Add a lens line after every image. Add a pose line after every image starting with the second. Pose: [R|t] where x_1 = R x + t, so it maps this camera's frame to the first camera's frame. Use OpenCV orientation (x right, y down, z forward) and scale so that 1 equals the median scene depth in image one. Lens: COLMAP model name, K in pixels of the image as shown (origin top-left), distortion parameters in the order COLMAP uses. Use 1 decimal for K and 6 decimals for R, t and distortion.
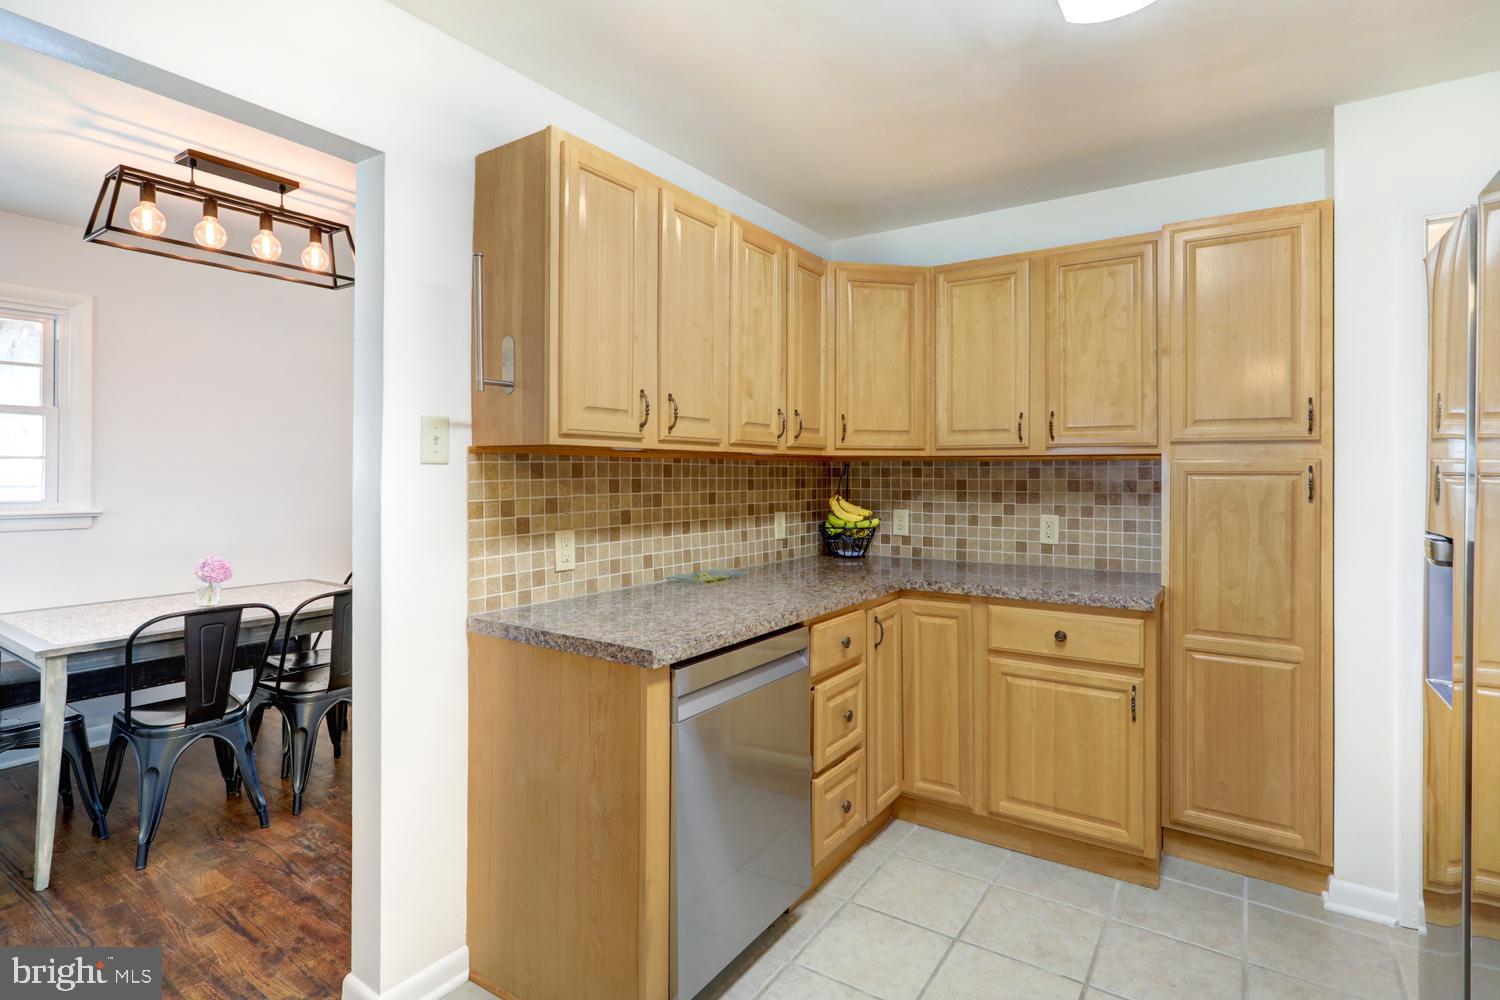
lens RADIAL K [[742.6, 0, 758.1], [0, 742.6, 465.8], [0, 0, 1]] dist [-0.006288, 0.004571]
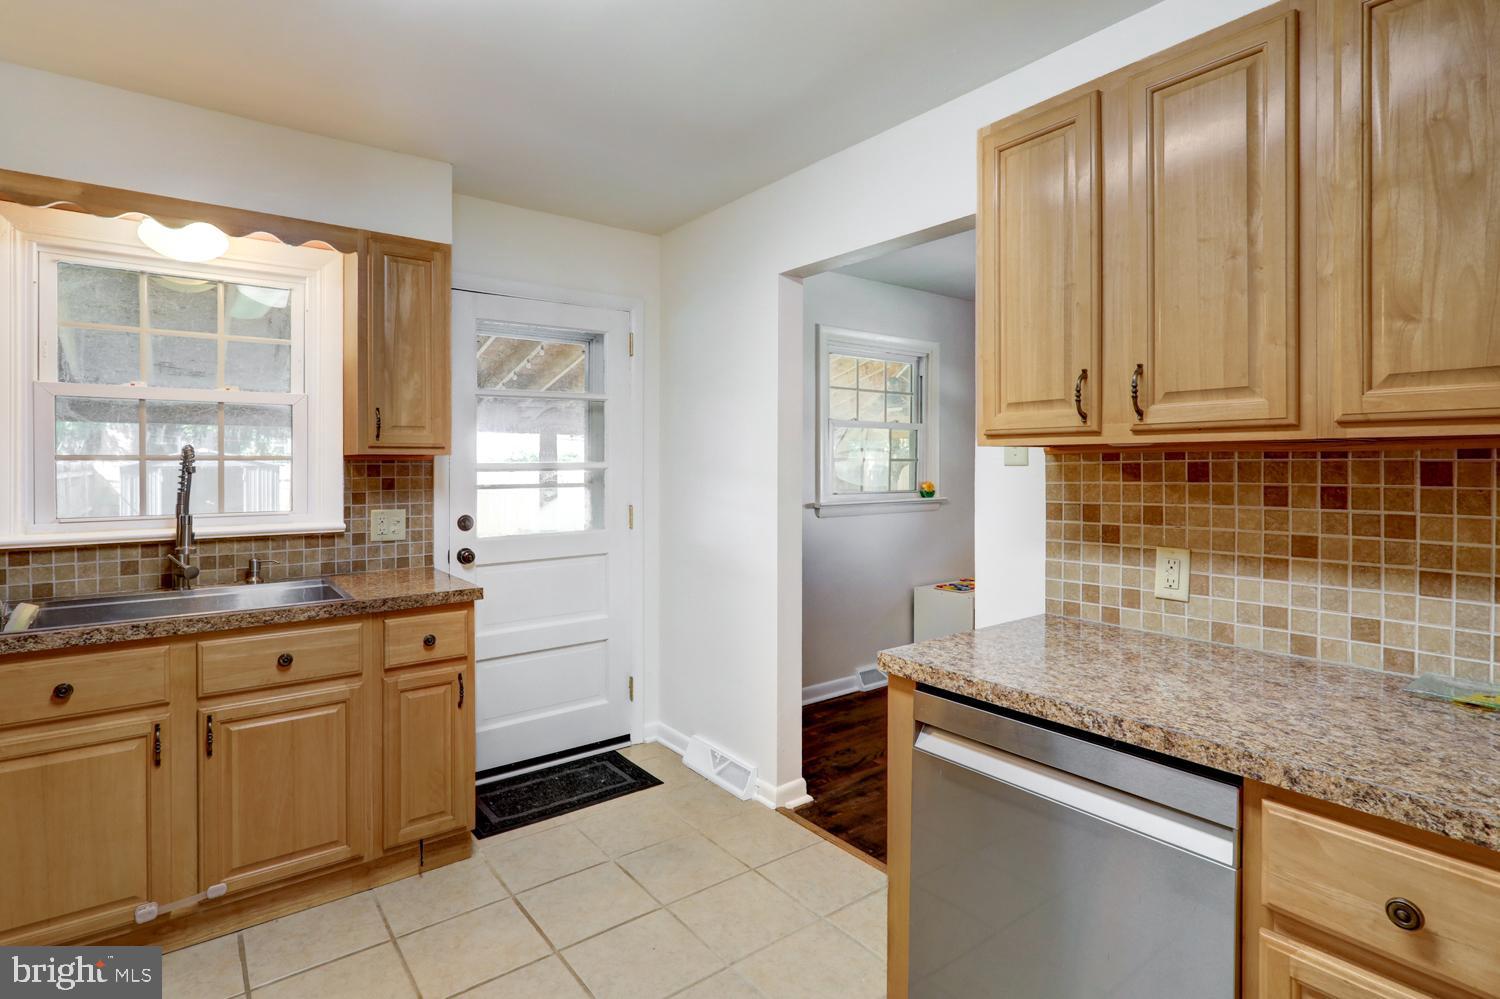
lens RADIAL K [[742.6, 0, 765.6], [0, 742.6, 468.4], [0, 0, 1]] dist [-0.006288, 0.004571]
pose [[-0.305398, 0.000522, -0.952225, 0.562190], [0.007458, 0.999970, -0.001844, 0.000657], [0.952196, -0.007665, -0.305393, 0.754955]]
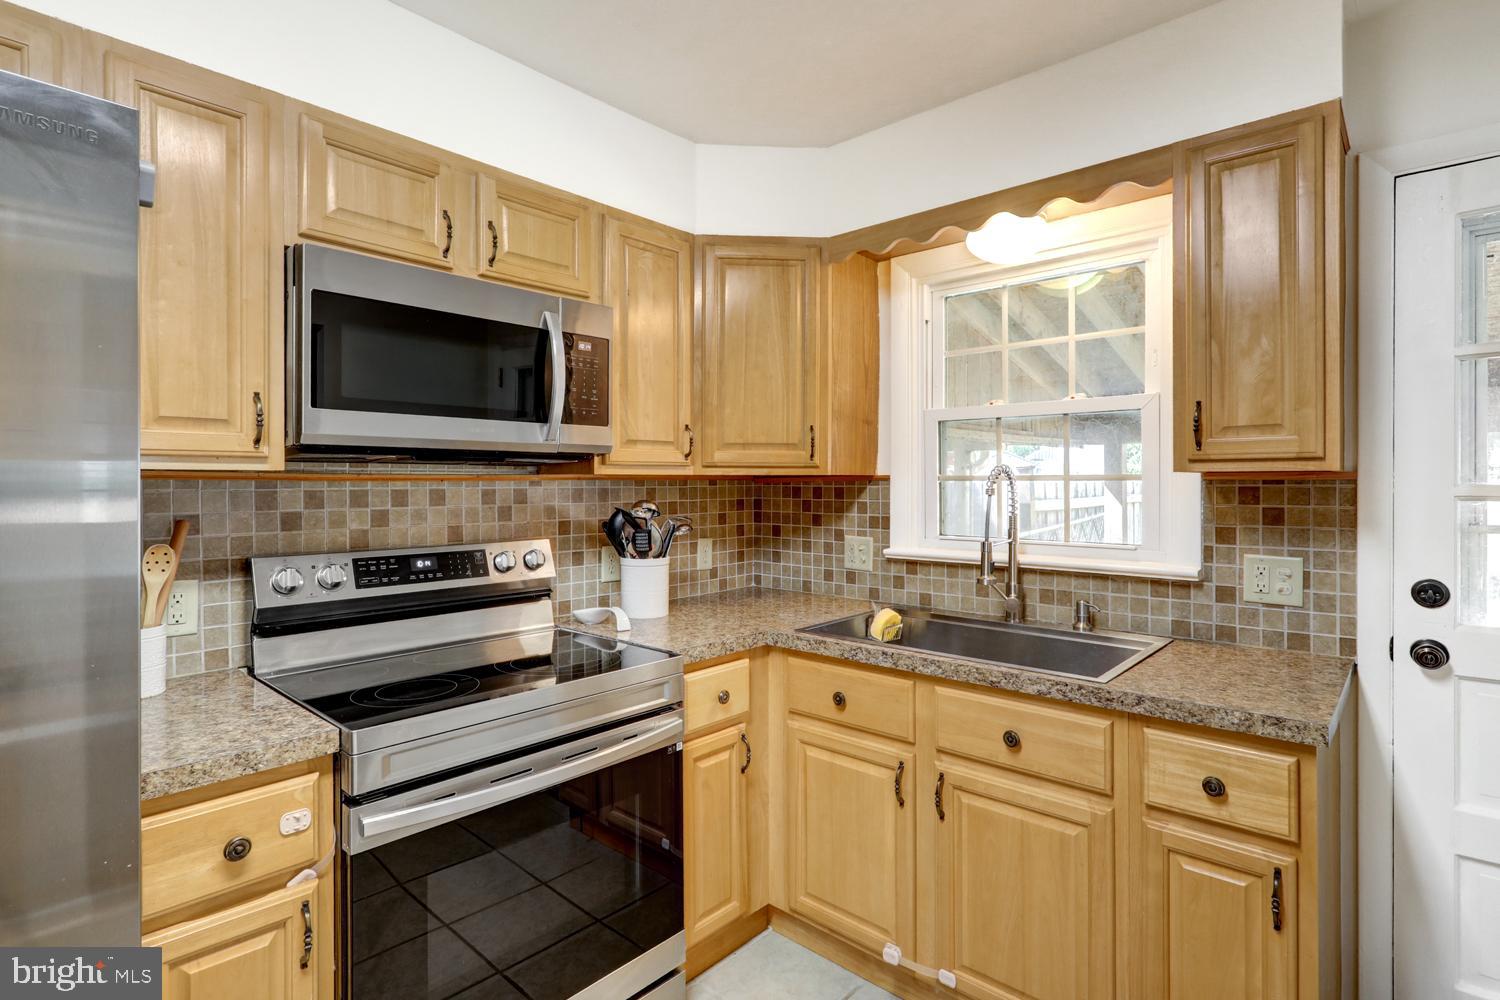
lens RADIAL K [[742.6, 0, 758.1], [0, 742.6, 482.7], [0, 0, 1]] dist [-0.006288, 0.004571]
pose [[-0.989899, -0.003450, 0.141733, 0.046347], [-0.004299, 0.999975, -0.005680, -0.009105], [-0.141710, -0.006232, -0.989889, 0.656101]]
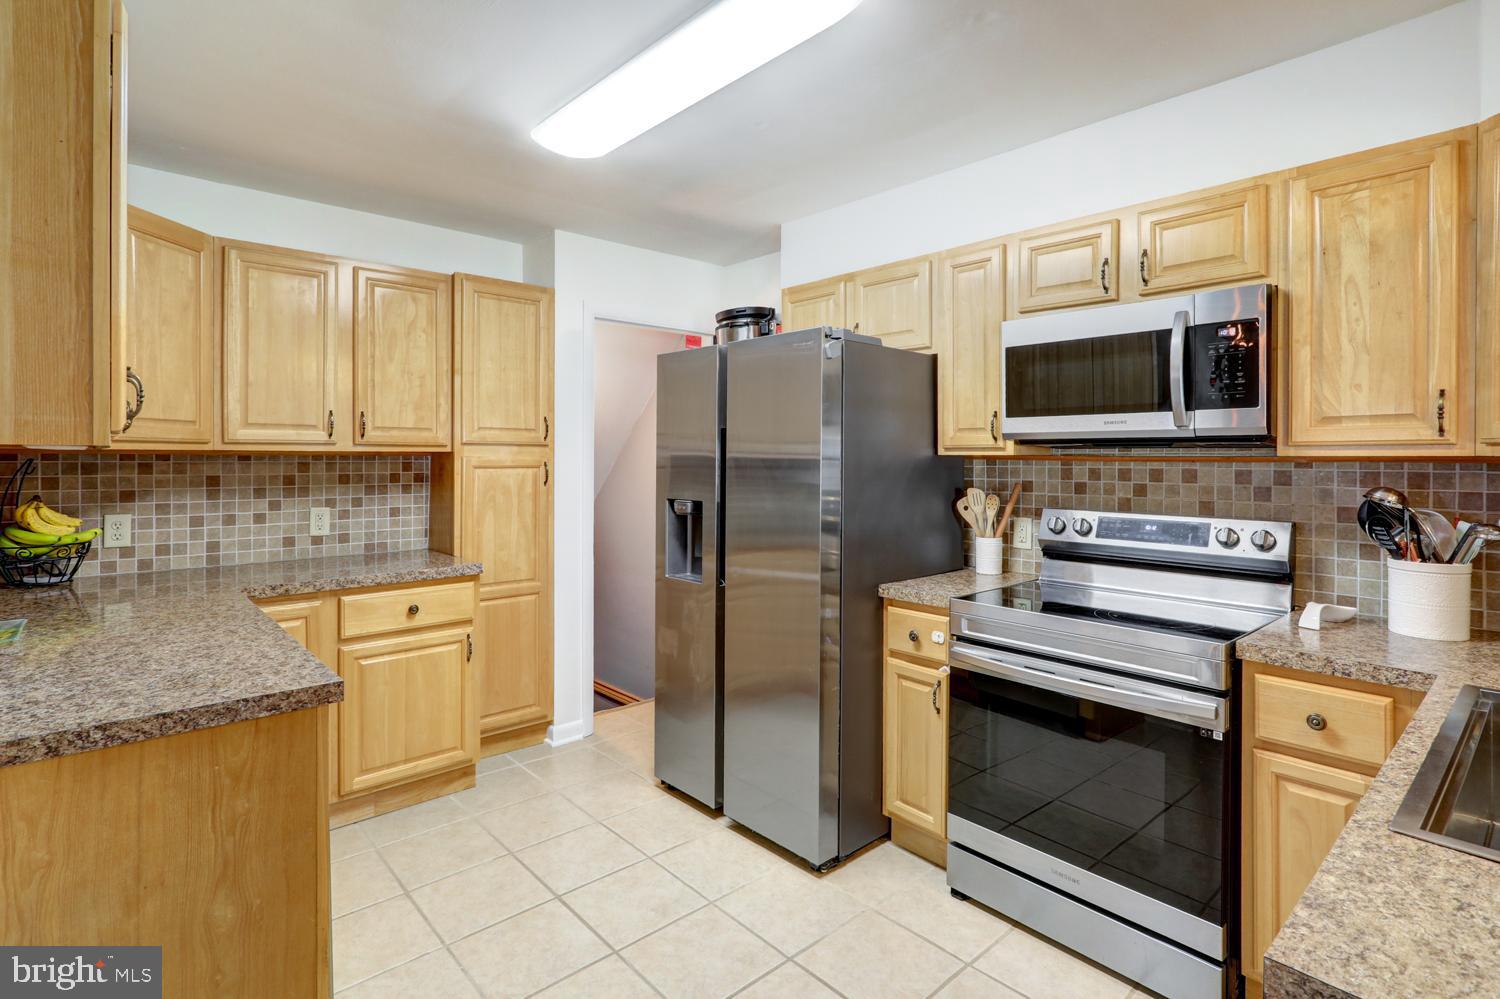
lens RADIAL K [[742.6, 0, 747.7], [0, 742.6, 456.6], [0, 0, 1]] dist [-0.006288, 0.004571]
pose [[0.256531, -0.001914, 0.966534, -0.579820], [-0.009934, 0.999940, 0.004616, -0.020178], [-0.966485, -0.010786, 0.256496, 0.197274]]
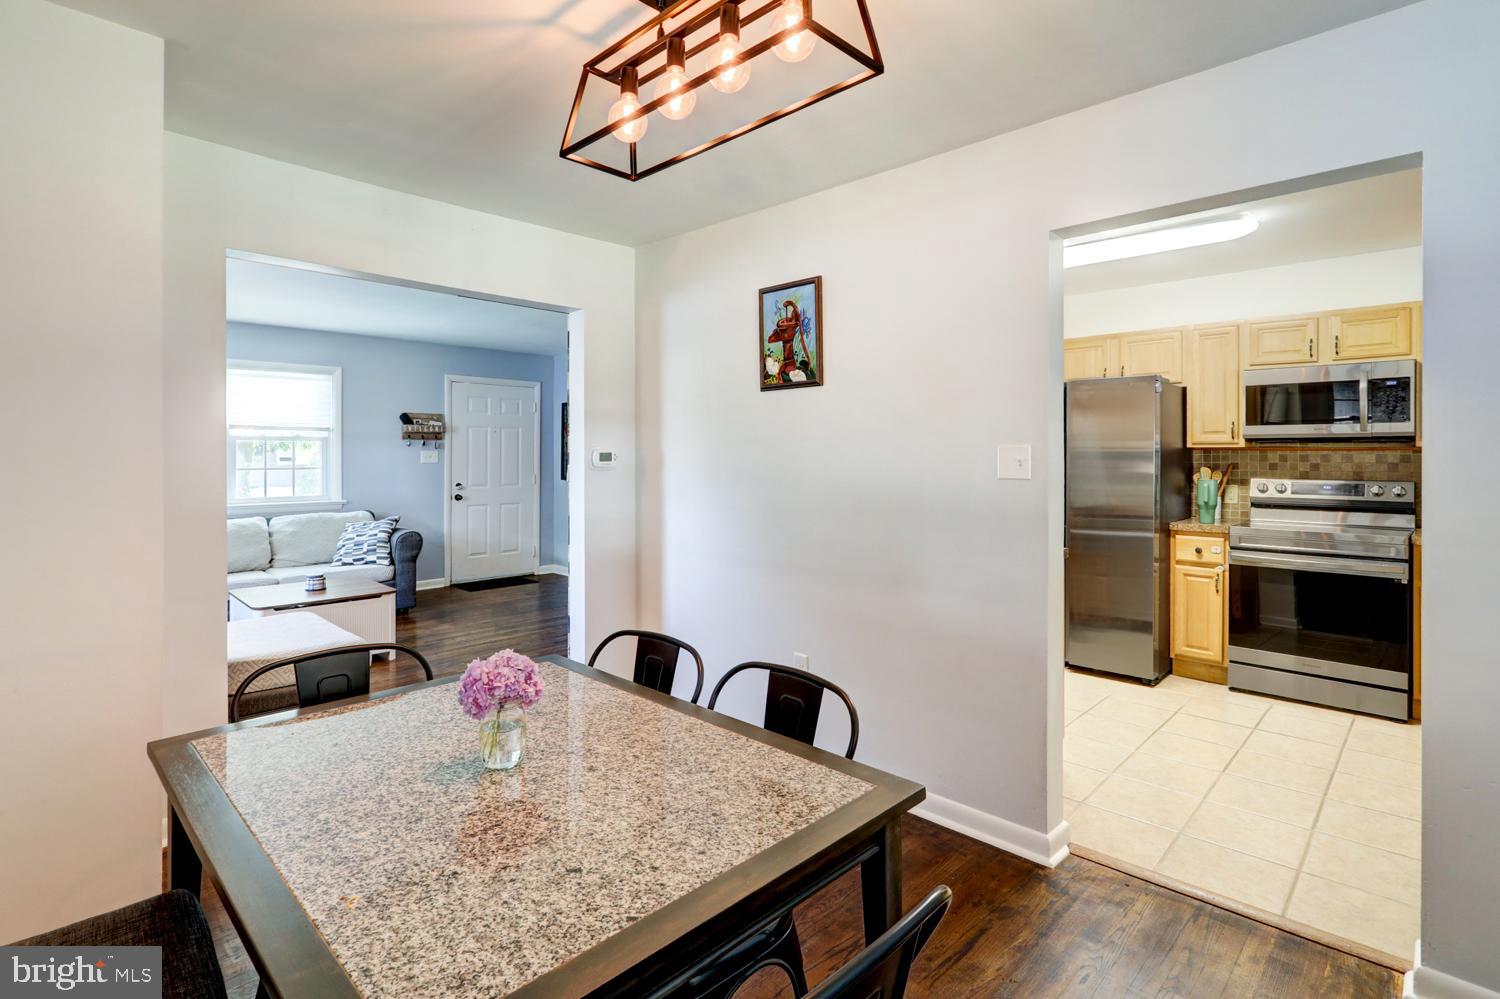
lens RADIAL K [[742.6, 0, 754.7], [0, 742.6, 457.5], [0, 0, 1]] dist [-0.006288, 0.004571]
pose [[0.167305, -0.007222, 0.985879, -1.457169], [-0.007821, 0.999932, 0.008653, -0.002070], [-0.985874, -0.009158, 0.167237, 0.979252]]
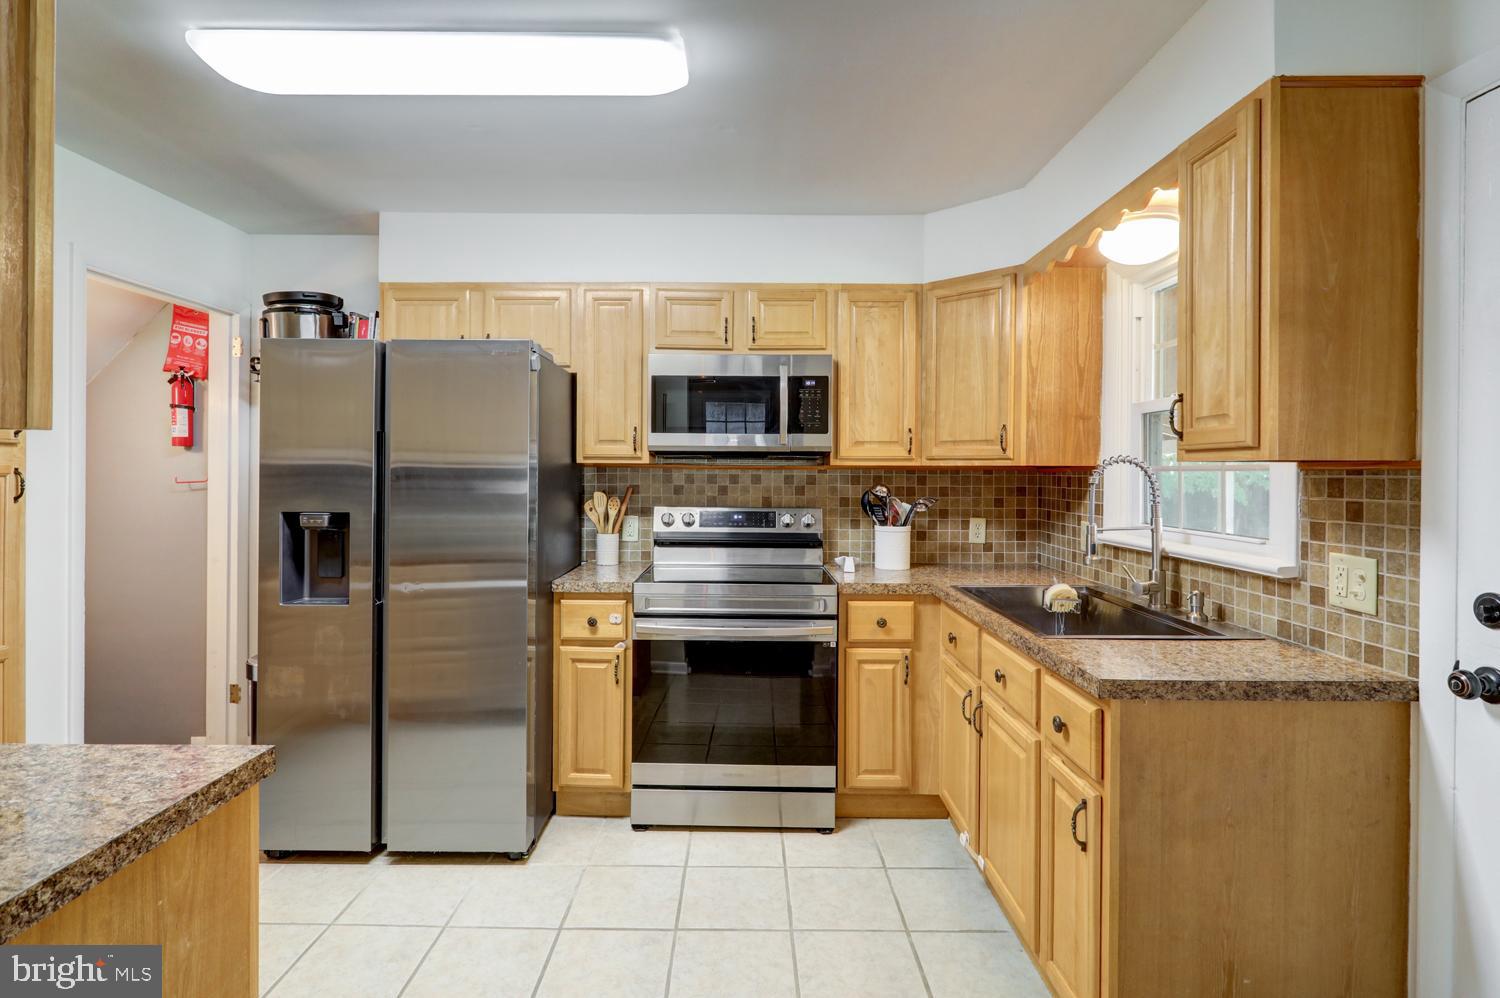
lens RADIAL K [[742.6, 0, 729.6], [0, 742.6, 471.5], [0, 0, 1]] dist [-0.006288, 0.004571]
pose [[-0.537839, -0.007461, 0.843014, -0.627288], [-0.014868, 0.999889, -0.000637, -0.008729], [-0.842916, -0.012877, -0.537891, 0.674007]]
